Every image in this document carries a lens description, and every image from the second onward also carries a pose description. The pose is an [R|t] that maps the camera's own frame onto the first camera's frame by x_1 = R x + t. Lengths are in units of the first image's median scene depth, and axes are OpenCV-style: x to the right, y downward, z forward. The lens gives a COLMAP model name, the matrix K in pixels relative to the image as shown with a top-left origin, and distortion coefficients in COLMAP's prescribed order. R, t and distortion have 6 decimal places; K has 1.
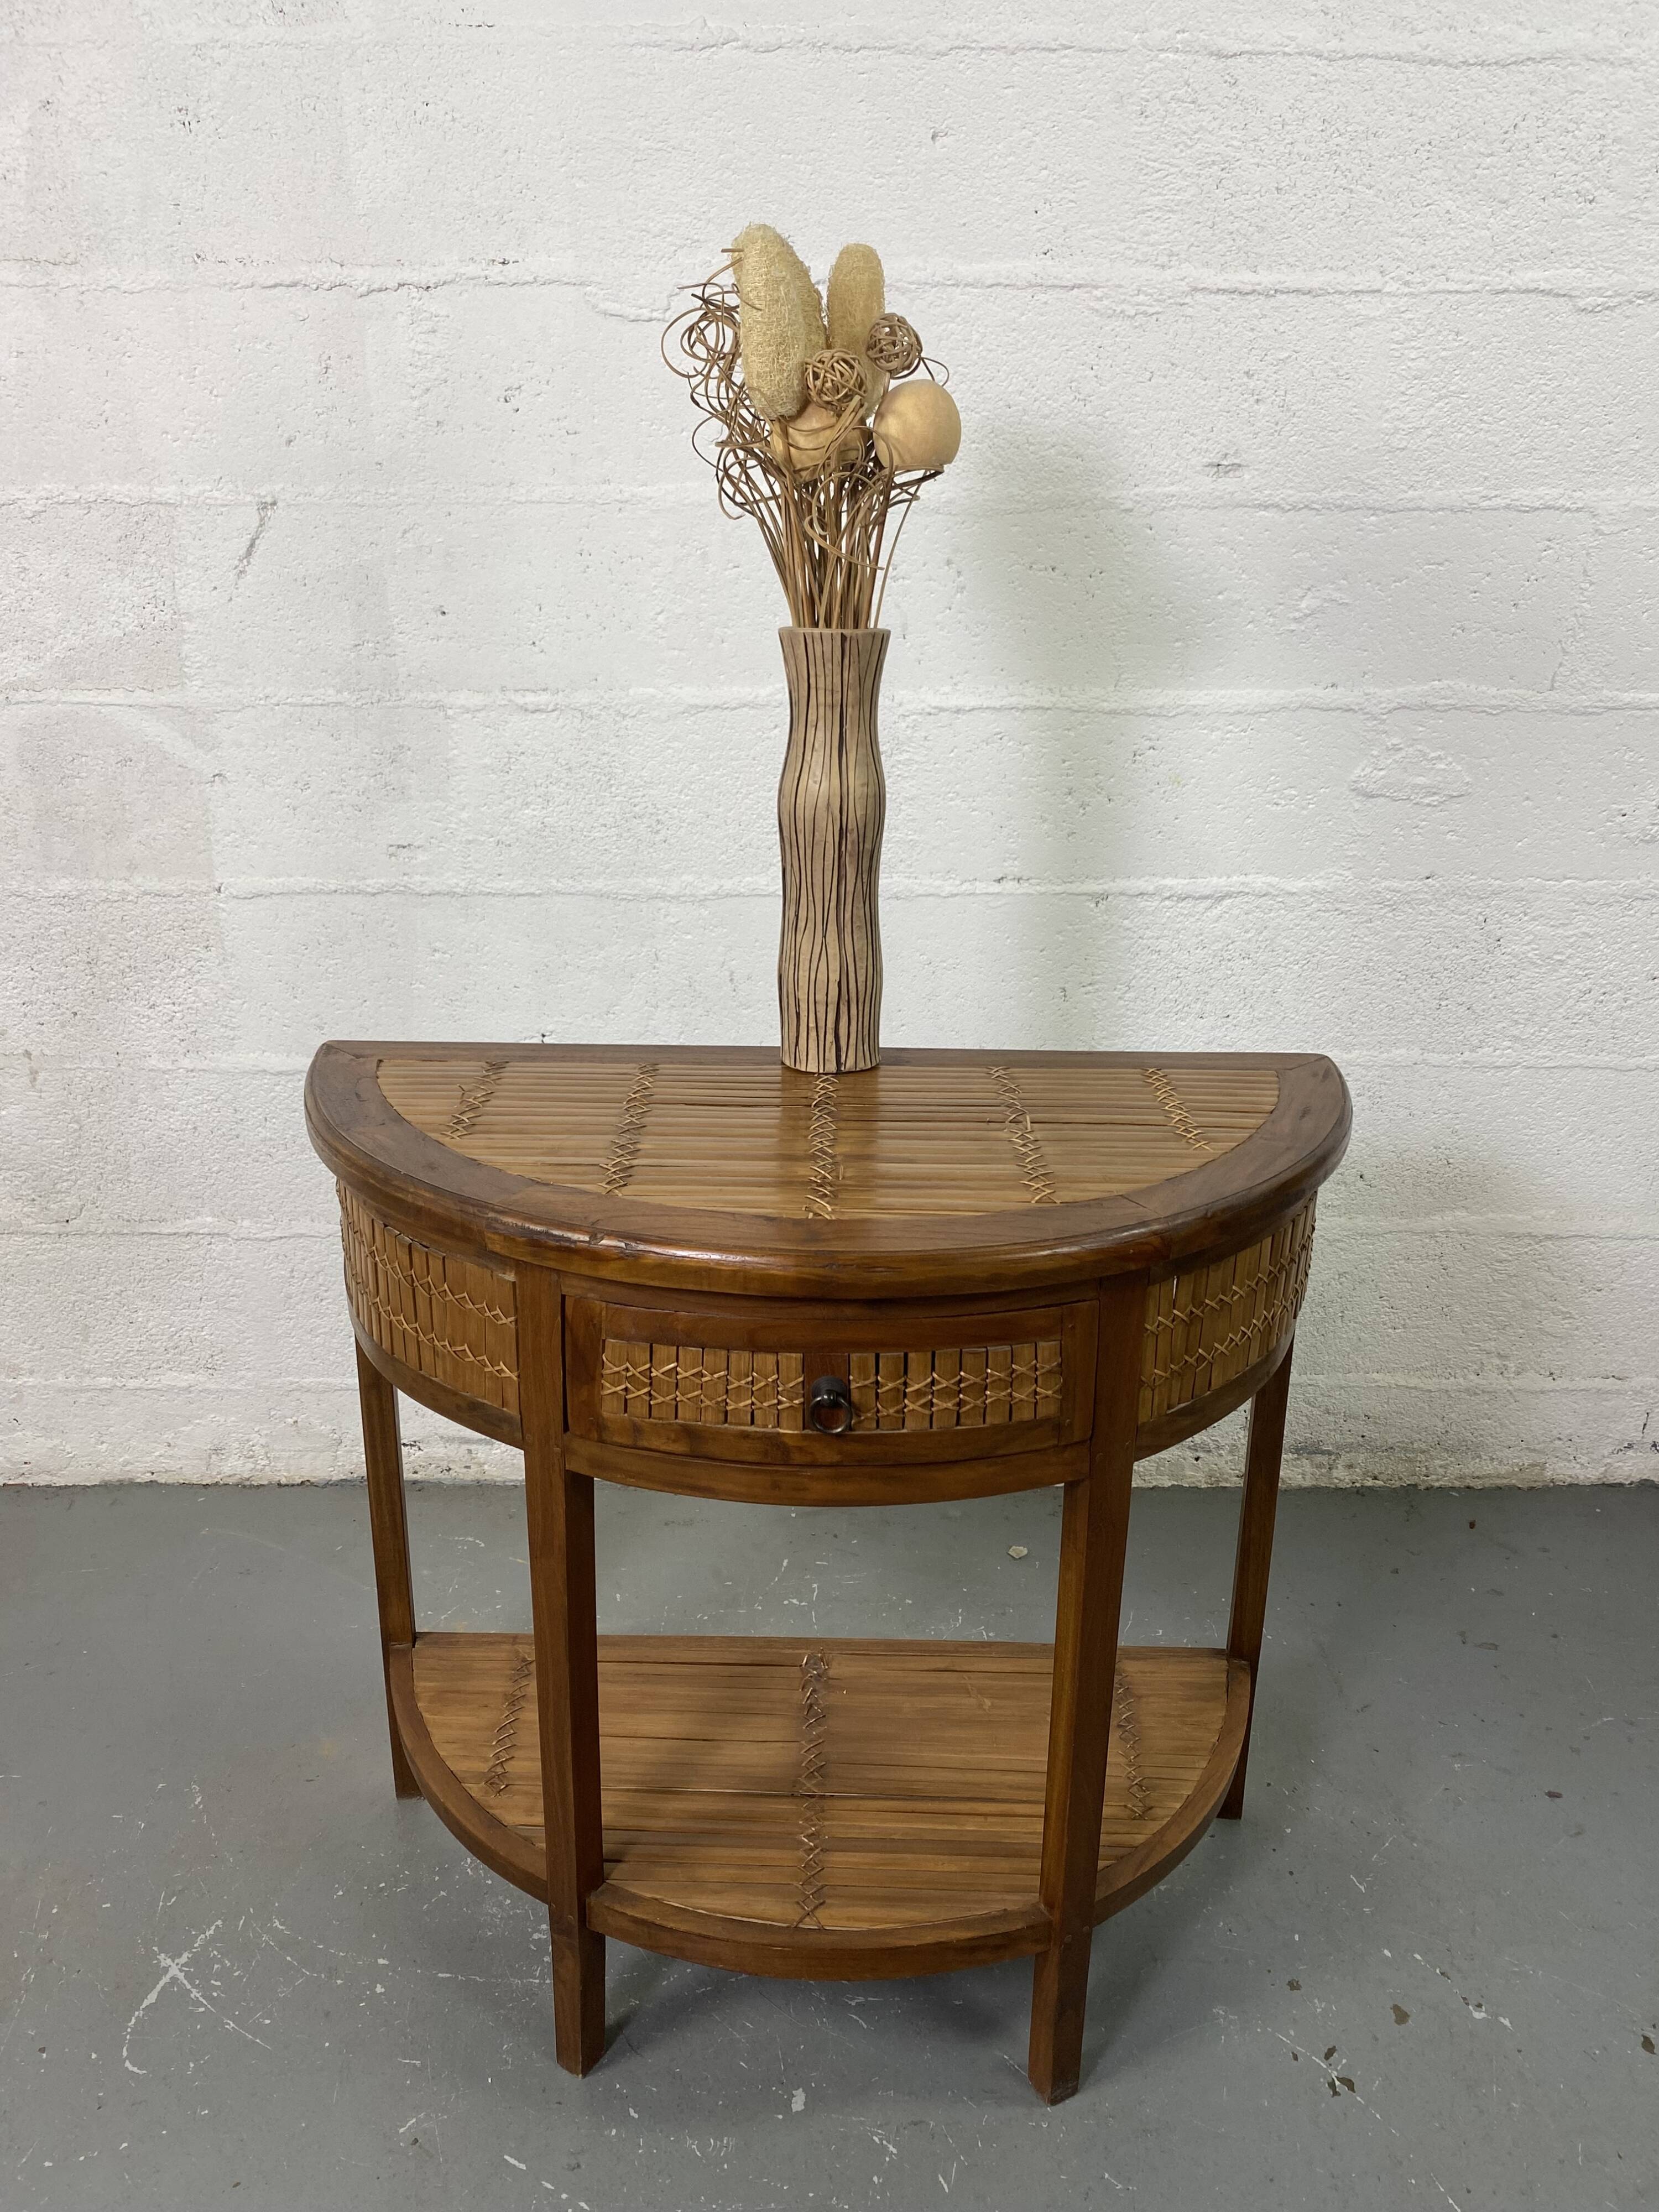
lens RADIAL K [[1709.3, 0, 820.4], [0, 1709.3, 1067.1], [0, 0, 1]] dist [0.003568, 0.005032]
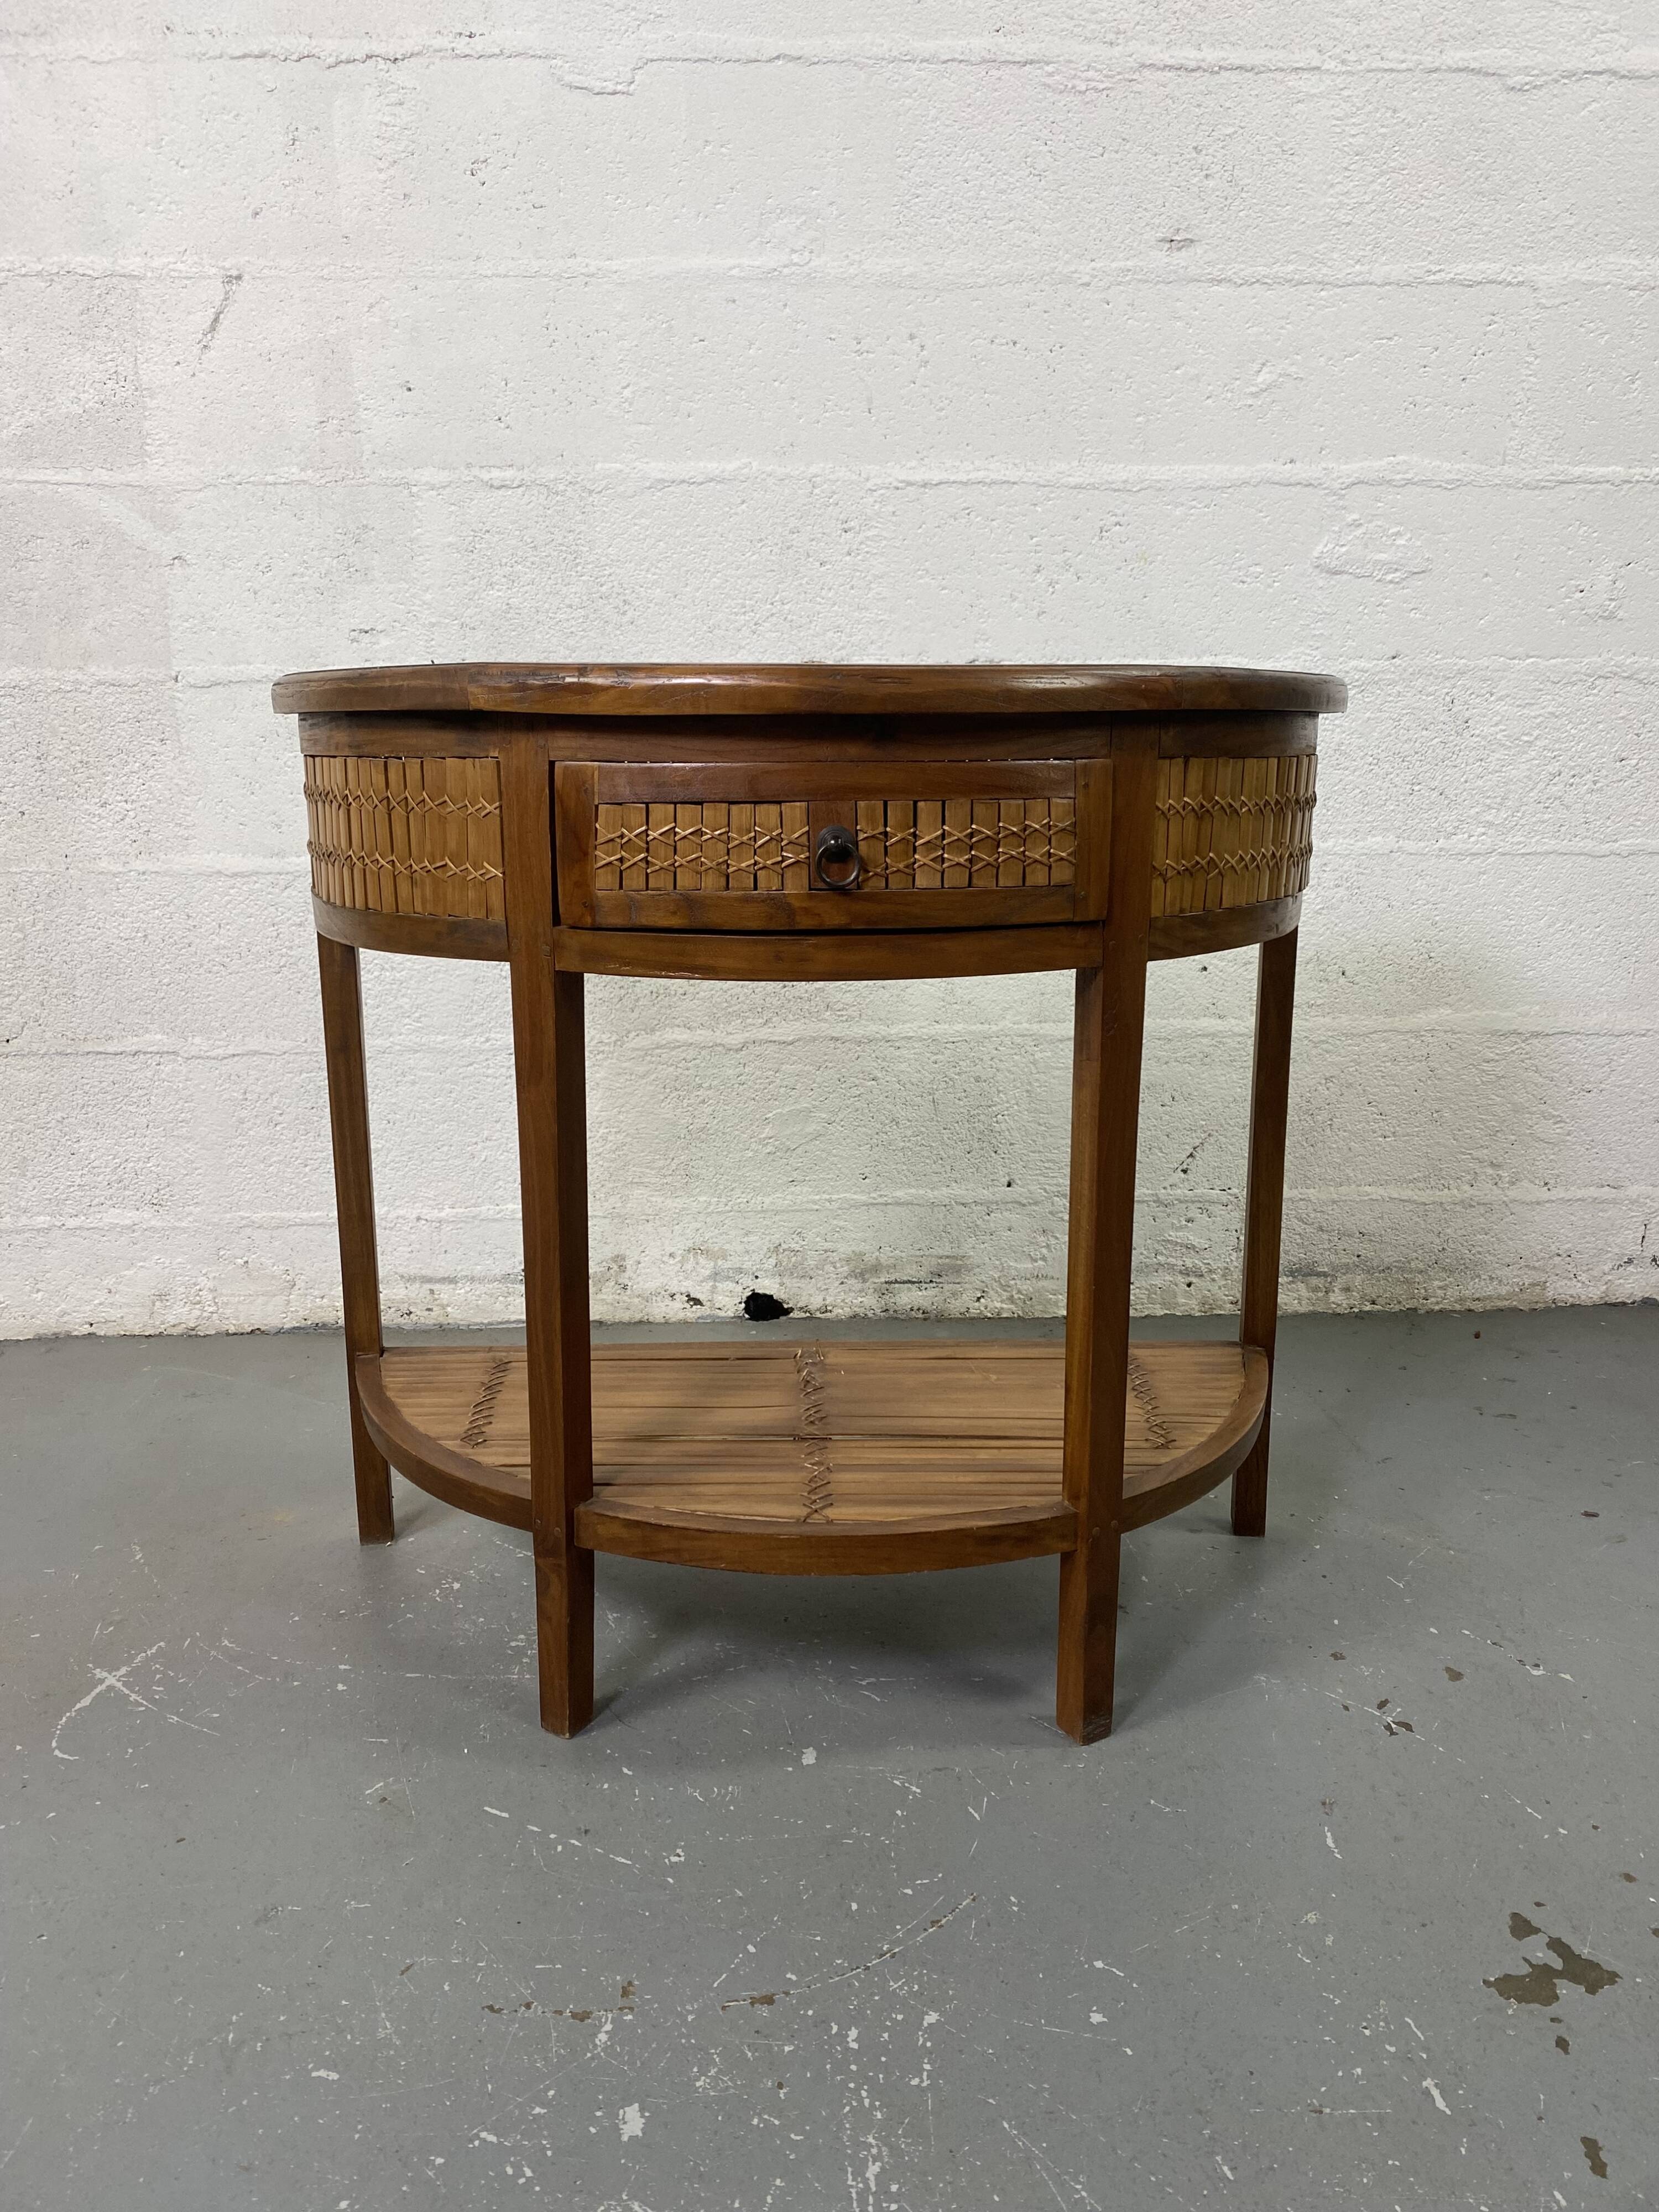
lens RADIAL K [[1730.9, 0, 828.0], [0, 1730.9, 1074.1], [0, 0, 1]] dist [0.003431, 0.008974]
pose [[0.999079, -0.019727, 0.038118, -0.022454], [0.023711, 0.993969, -0.107066, 0.249776], [-0.035776, 0.107871, 0.993521, 0.028084]]
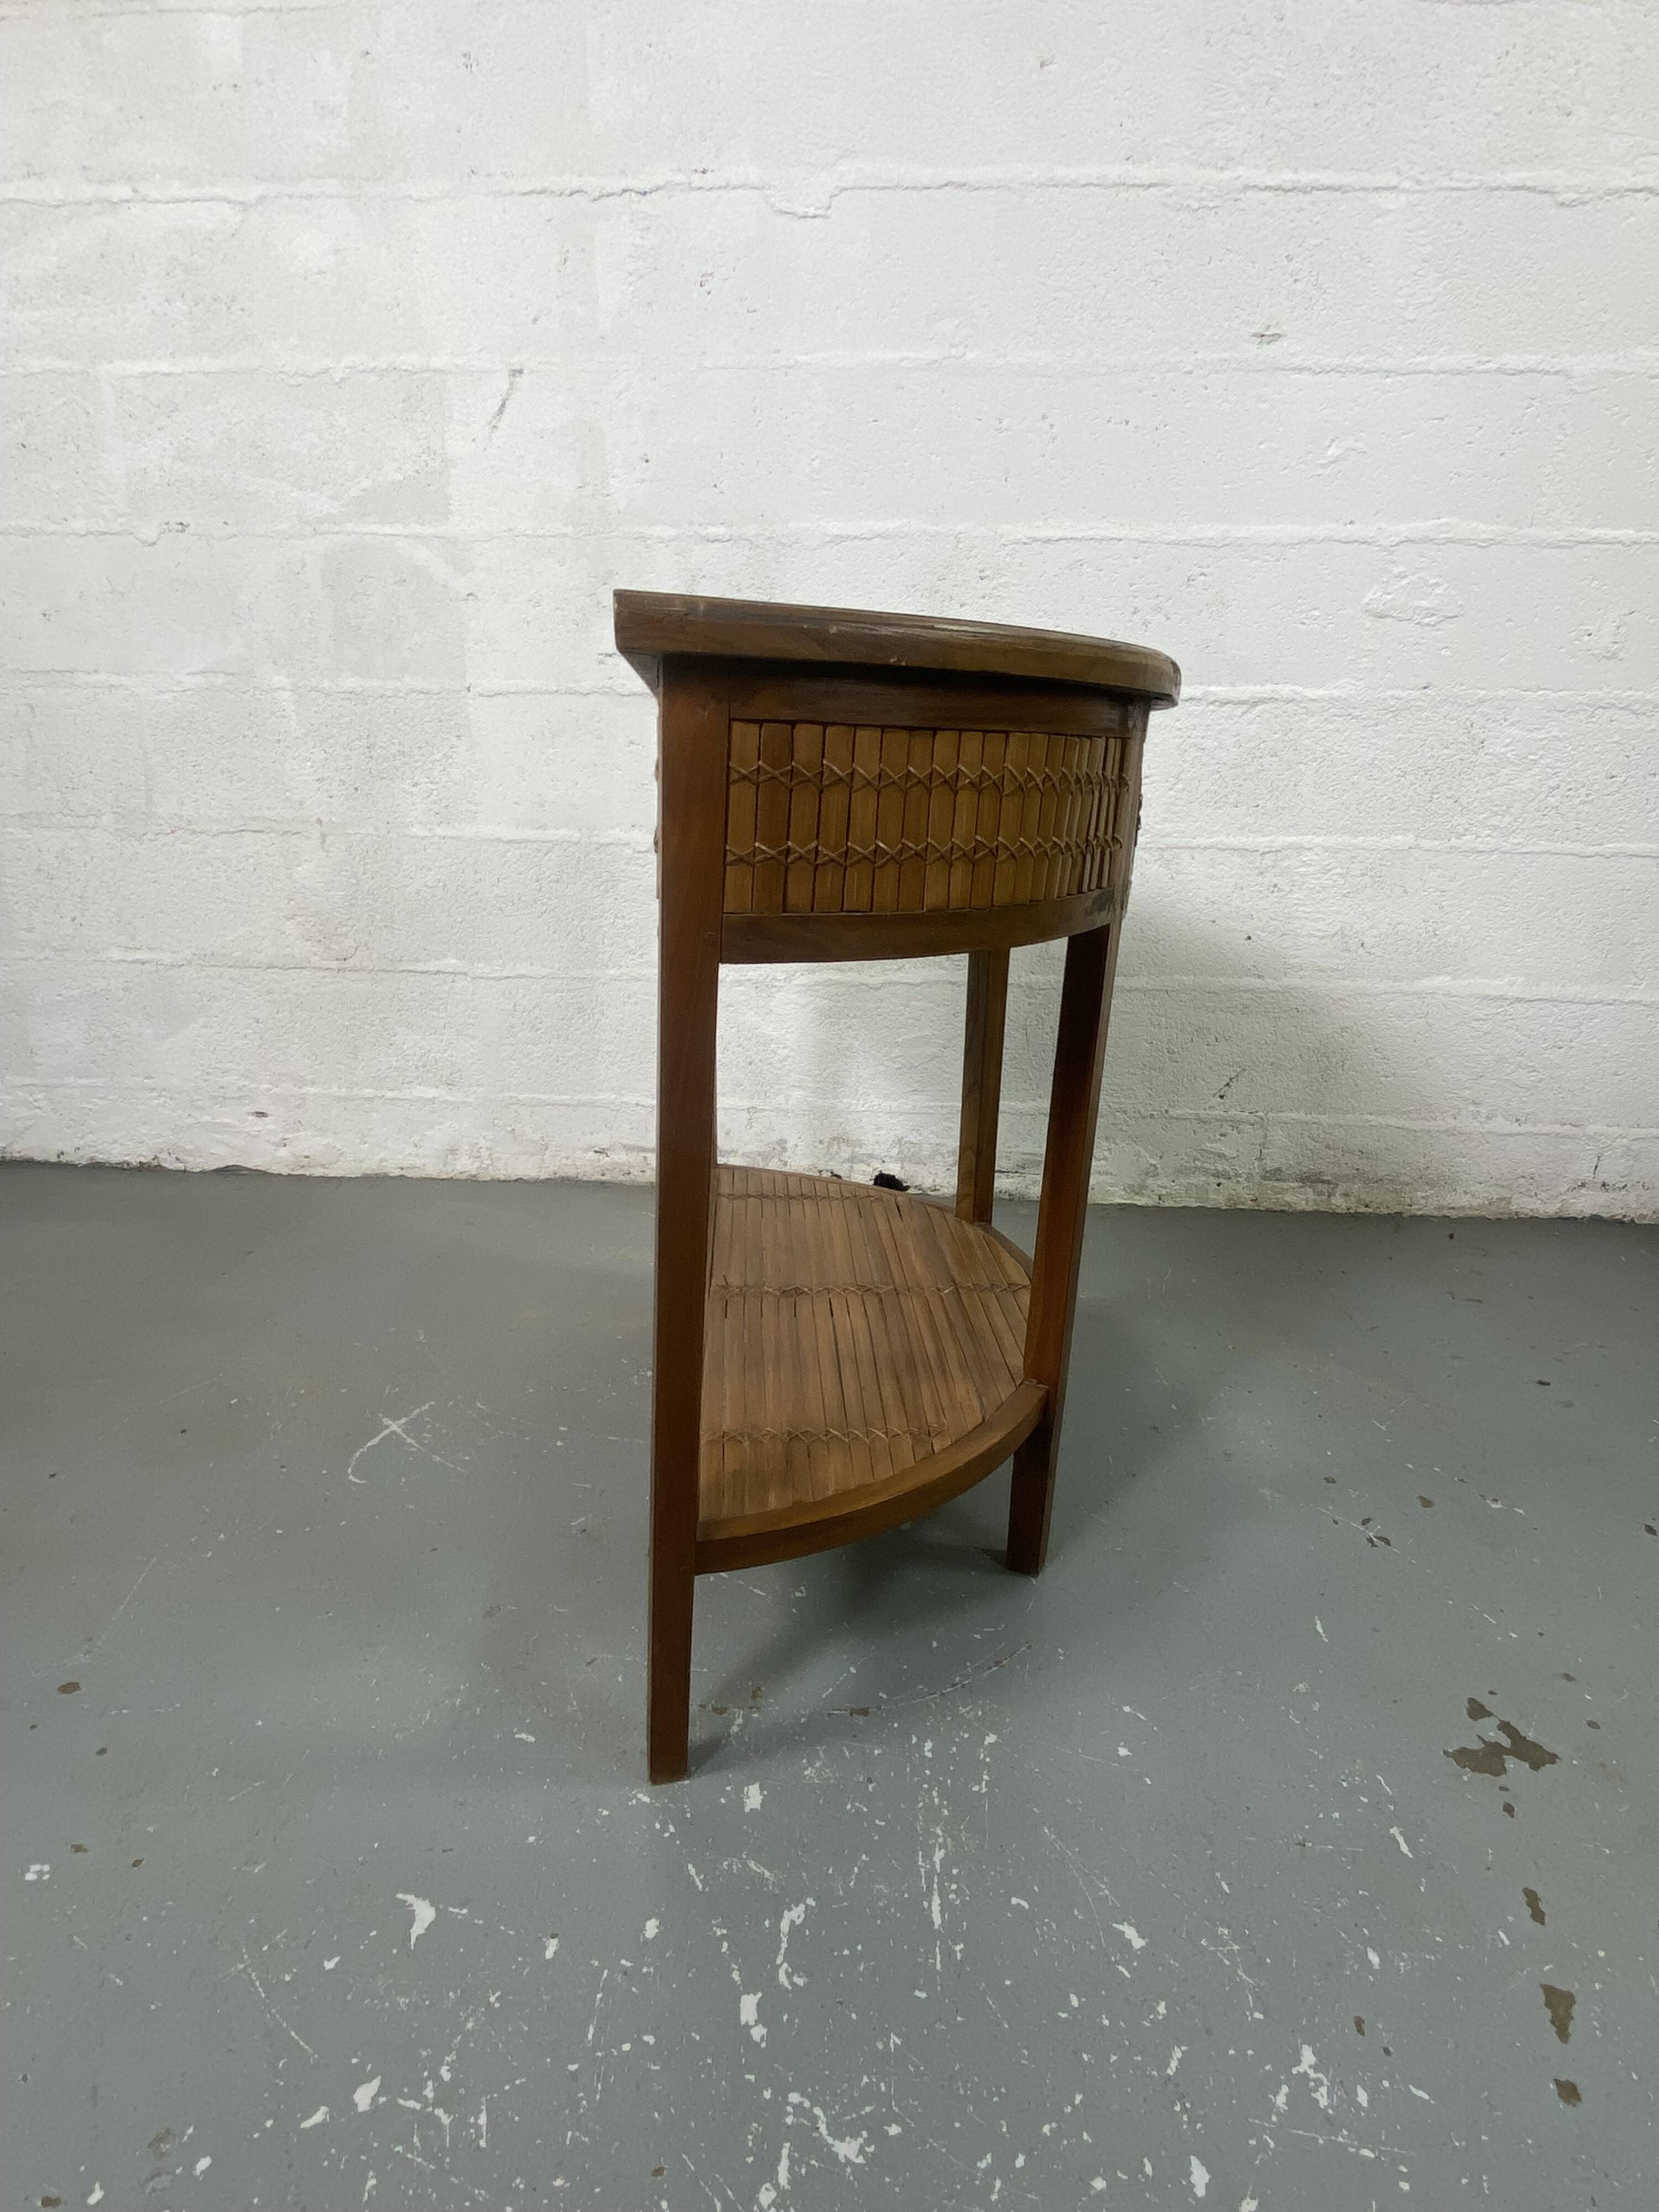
lens RADIAL K [[1252.3, 0, 823.9], [0, 1252.3, 1104.2], [0, 0, 1]] dist [0.017799, -0.020724]
pose [[0.997889, 0.026400, -0.059342, -0.018736], [-0.028793, 0.998791, -0.039834, 0.255421], [0.058219, 0.041459, 0.997443, 0.084079]]
